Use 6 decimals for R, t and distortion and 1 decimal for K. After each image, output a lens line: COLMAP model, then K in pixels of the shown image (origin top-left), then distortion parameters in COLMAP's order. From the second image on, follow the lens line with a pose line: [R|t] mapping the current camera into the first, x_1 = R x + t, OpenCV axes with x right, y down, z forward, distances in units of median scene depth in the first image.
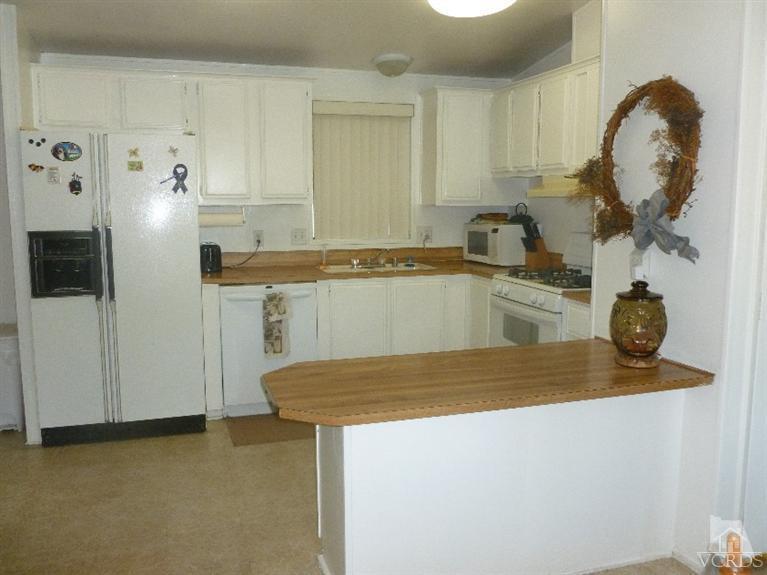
lens RADIAL K [[644.7, 0, 382.6], [0, 644.7, 285.2], [0, 0, 1]] dist [-0.016165, 0.006290]
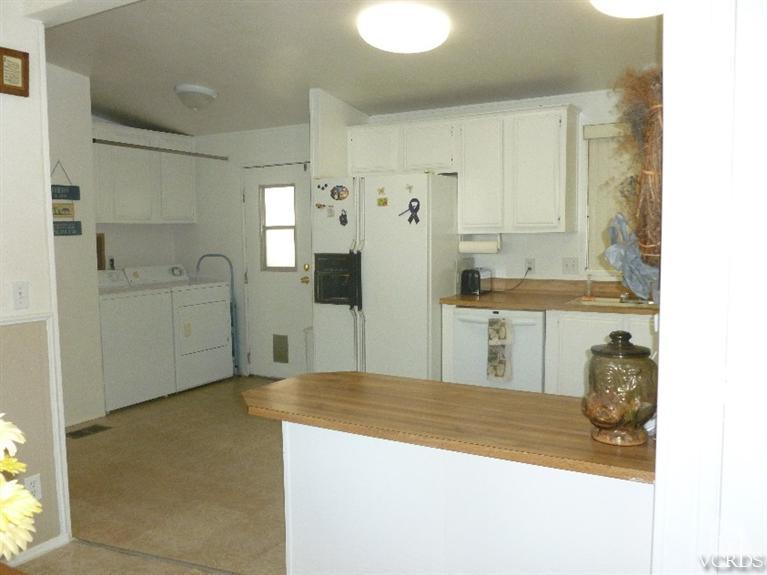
lens RADIAL K [[644.7, 0, 382.8], [0, 644.7, 288.5], [0, 0, 1]] dist [-0.016165, 0.006290]
pose [[0.686156, 0.061442, -0.724855, 0.498441], [-0.087615, 0.996153, 0.001501, -0.022881], [0.722159, 0.062478, 0.688900, 0.163645]]
